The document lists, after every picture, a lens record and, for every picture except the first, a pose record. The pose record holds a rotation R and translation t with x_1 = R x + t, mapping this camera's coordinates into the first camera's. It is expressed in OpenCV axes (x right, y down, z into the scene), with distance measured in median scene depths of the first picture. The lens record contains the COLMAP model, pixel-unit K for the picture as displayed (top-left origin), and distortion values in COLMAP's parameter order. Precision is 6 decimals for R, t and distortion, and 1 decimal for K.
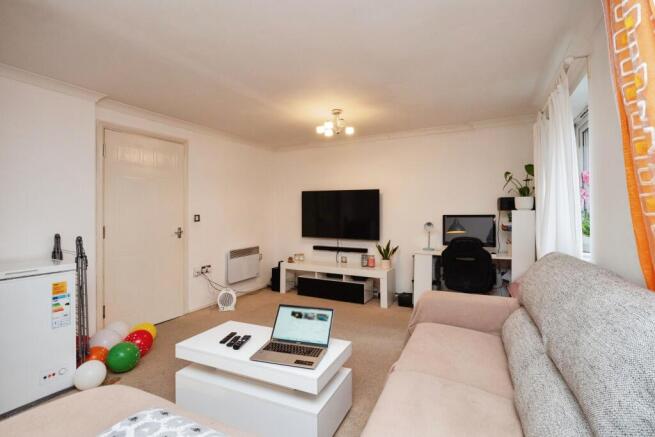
lens RADIAL K [[316.5, 0, 328.8], [0, 316.5, 215.3], [0, 0, 1]] dist [-0.003834, -0.000534]
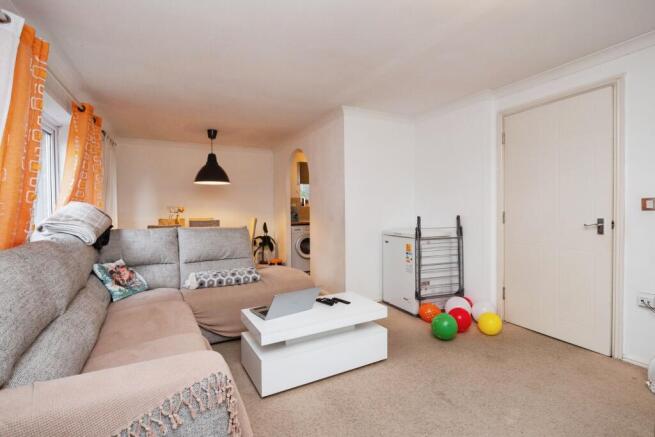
lens RADIAL K [[316.5, 0, 326.6], [0, 316.5, 217.5], [0, 0, 1]] dist [-0.003834, -0.000534]
pose [[-0.602941, 0.038083, -0.796876, 0.480837], [0.011006, 0.999162, 0.039423, 0.006853], [0.797710, 0.014999, -0.602855, 1.173819]]
